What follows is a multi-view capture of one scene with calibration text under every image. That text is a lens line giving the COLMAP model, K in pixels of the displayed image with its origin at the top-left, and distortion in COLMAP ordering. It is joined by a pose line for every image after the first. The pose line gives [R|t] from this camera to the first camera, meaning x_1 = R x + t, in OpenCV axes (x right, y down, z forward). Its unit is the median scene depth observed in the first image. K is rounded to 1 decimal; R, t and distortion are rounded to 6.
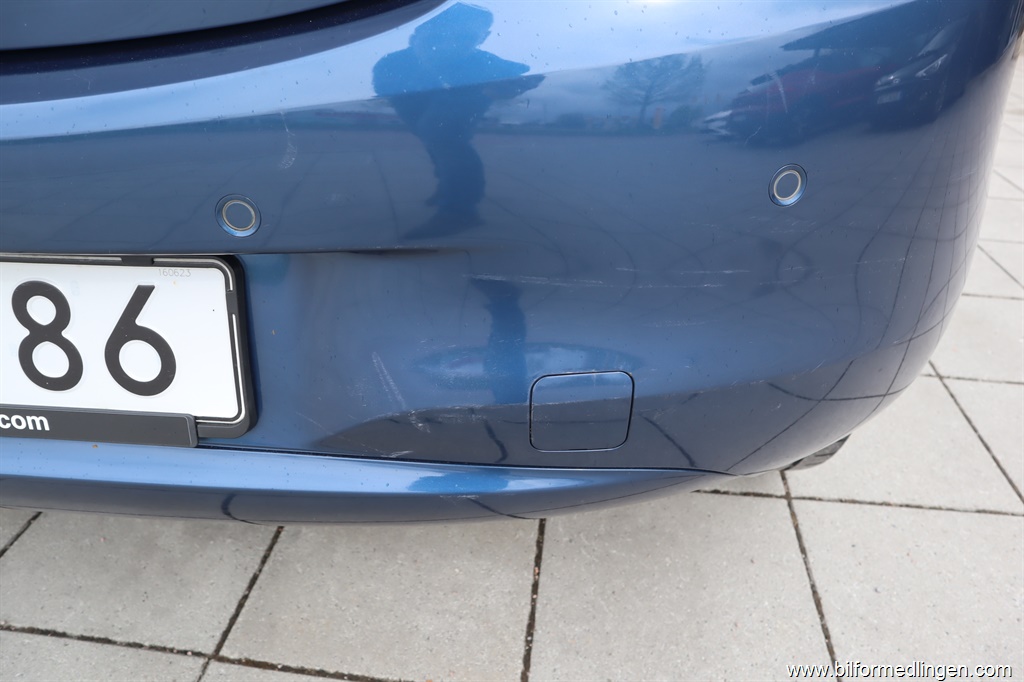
lens RADIAL K [[707.2, 0, 513.8], [0, 707.2, 342.4], [0, 0, 1]] dist [-0.126641, 0.073943]
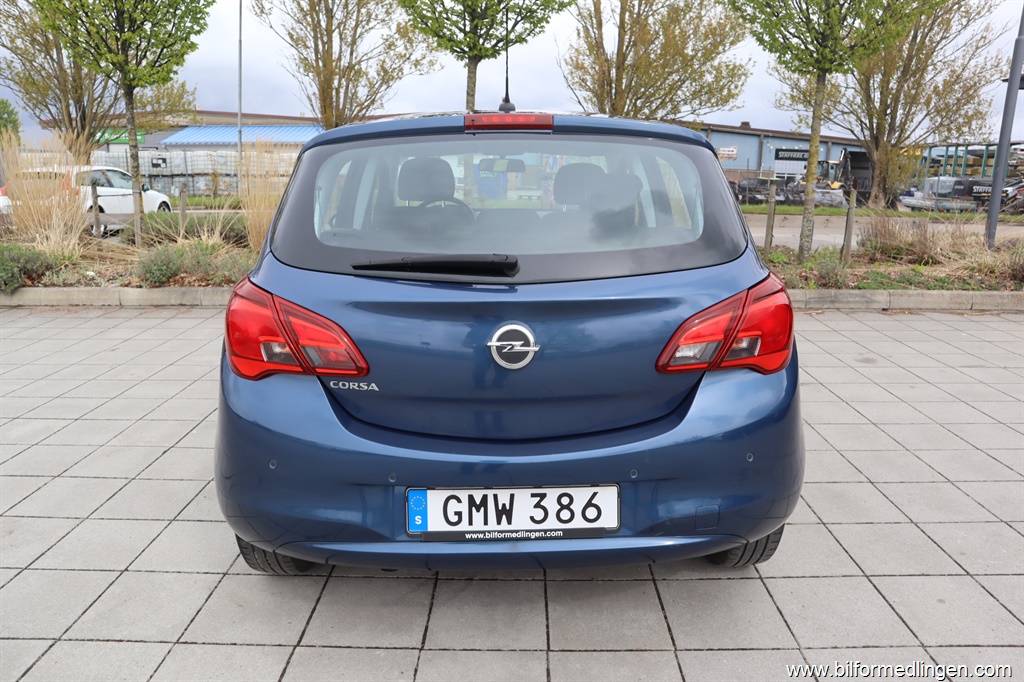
lens RADIAL K [[707.2, 0, 513.8], [0, 707.2, 342.4], [0, 0, 1]] dist [-0.126641, 0.073943]
pose [[0.994399, -0.040329, 0.097689, -1.296975], [0.068832, 0.948547, -0.309066, 0.295141], [-0.080199, 0.314059, 0.946010, -2.845648]]
